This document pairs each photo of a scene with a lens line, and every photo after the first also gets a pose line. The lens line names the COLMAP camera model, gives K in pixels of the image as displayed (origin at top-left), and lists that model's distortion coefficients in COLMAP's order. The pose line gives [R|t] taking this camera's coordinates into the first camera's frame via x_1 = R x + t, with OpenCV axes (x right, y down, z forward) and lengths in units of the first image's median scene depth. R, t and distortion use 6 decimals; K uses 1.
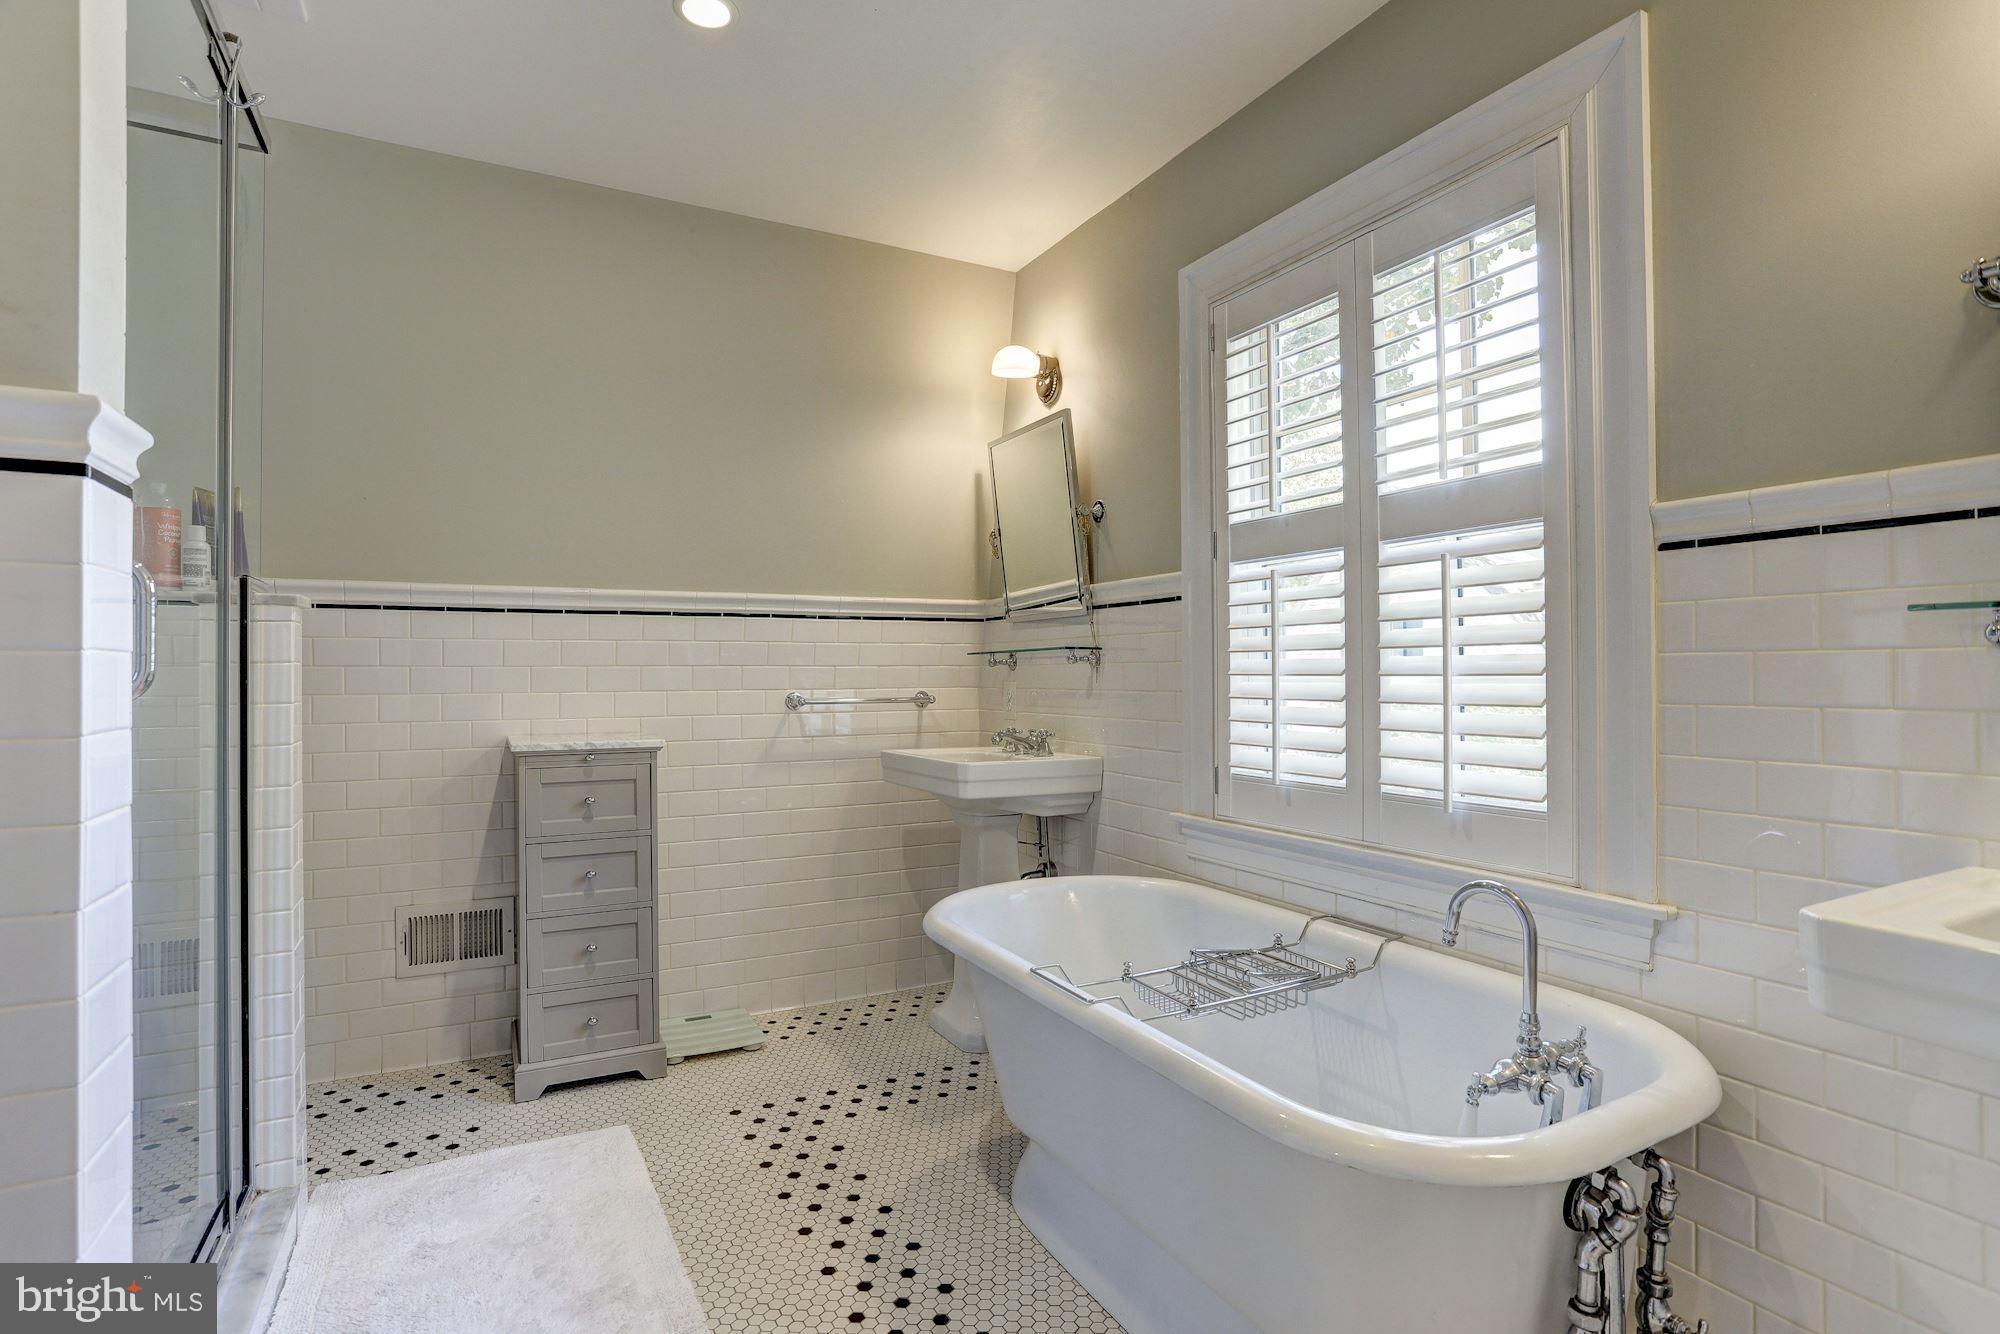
lens RADIAL K [[957.4, 0, 1000.0], [0, 957.4, 667.0], [0, 0, 1]] dist [-0.059965, 0.035317]
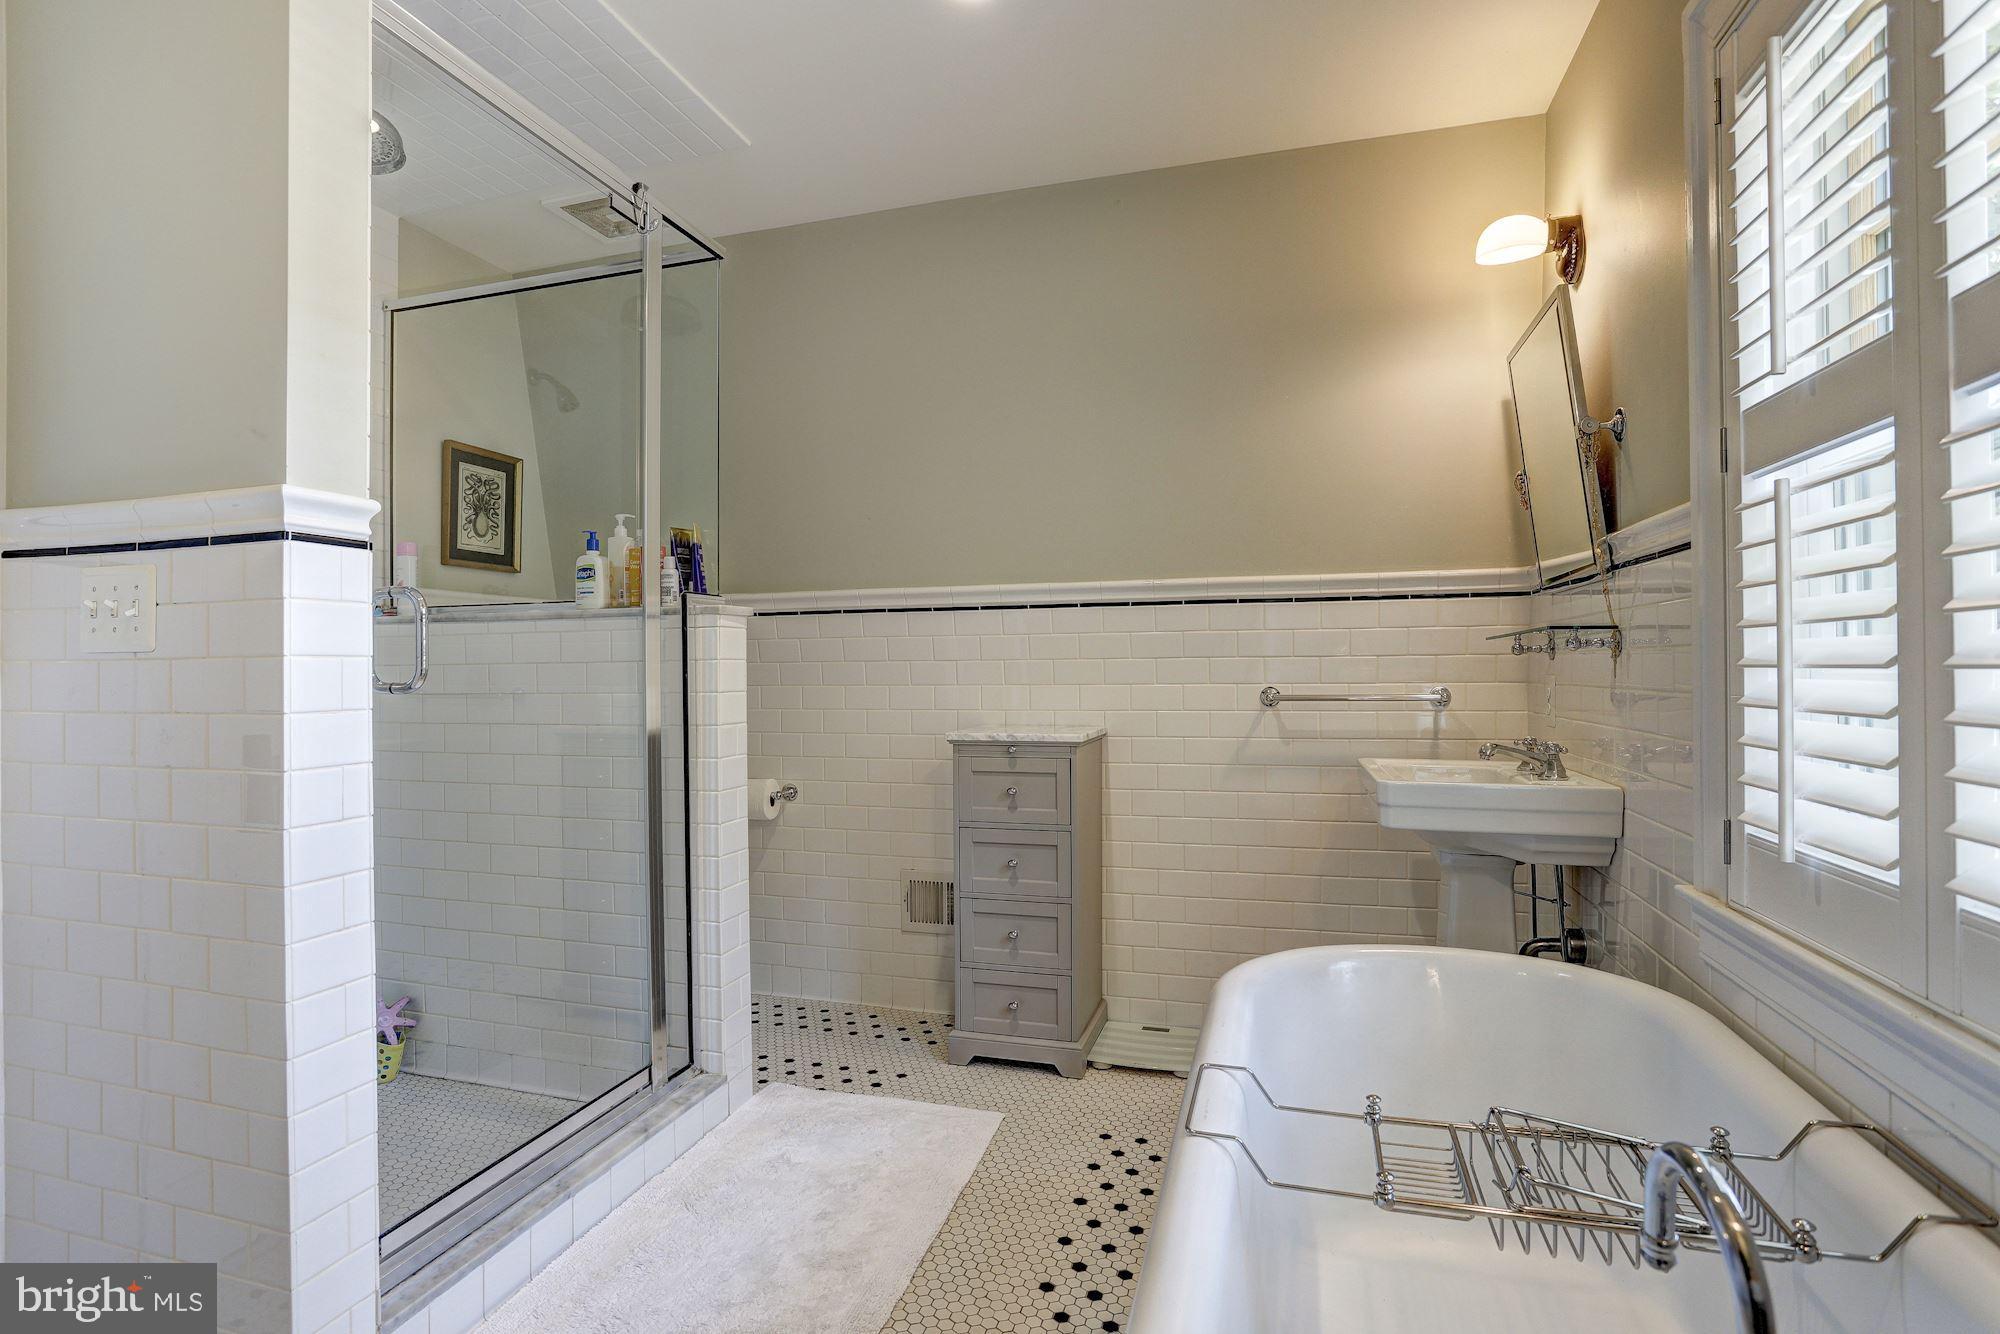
lens RADIAL K [[979.9, 0, 991.9], [0, 979.9, 664.8], [0, 0, 1]] dist [-0.078860, 0.045707]
pose [[0.714742, -0.004106, -0.699376, 0.316549], [0.010170, 0.999938, 0.004523, -0.000323], [0.699314, -0.010345, 0.714740, 0.250922]]
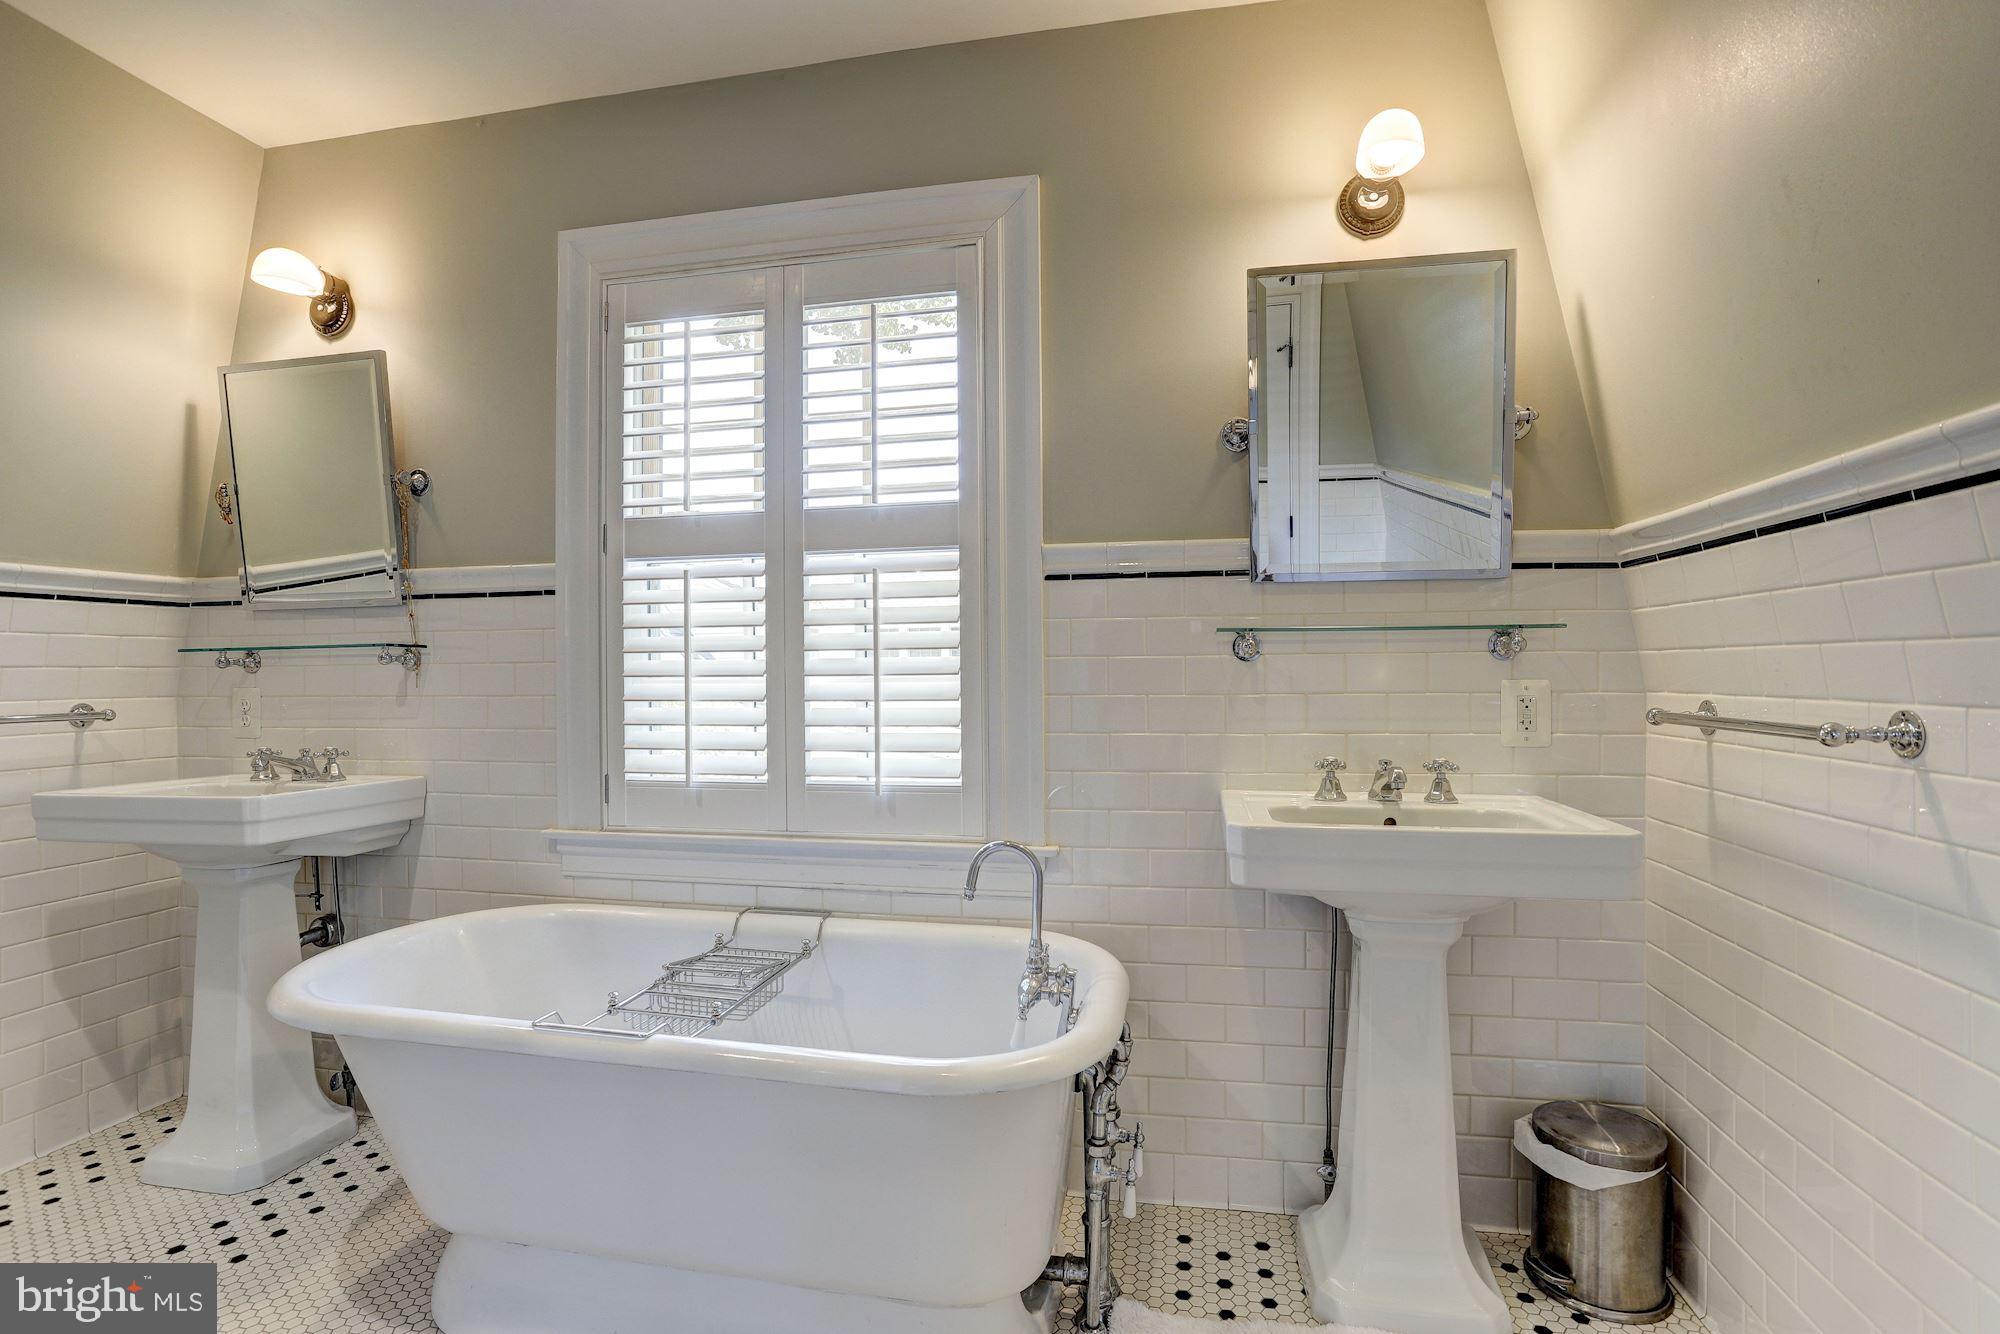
lens RADIAL K [[979.9, 0, 991.9], [0, 979.9, 664.8], [0, 0, 1]] dist [-0.078860, 0.045707]
pose [[0.659469, -0.001527, 0.751730, -0.240549], [0.002156, 0.999998, 0.000140, -0.002691], [-0.751728, 0.001528, 0.659471, 0.087583]]
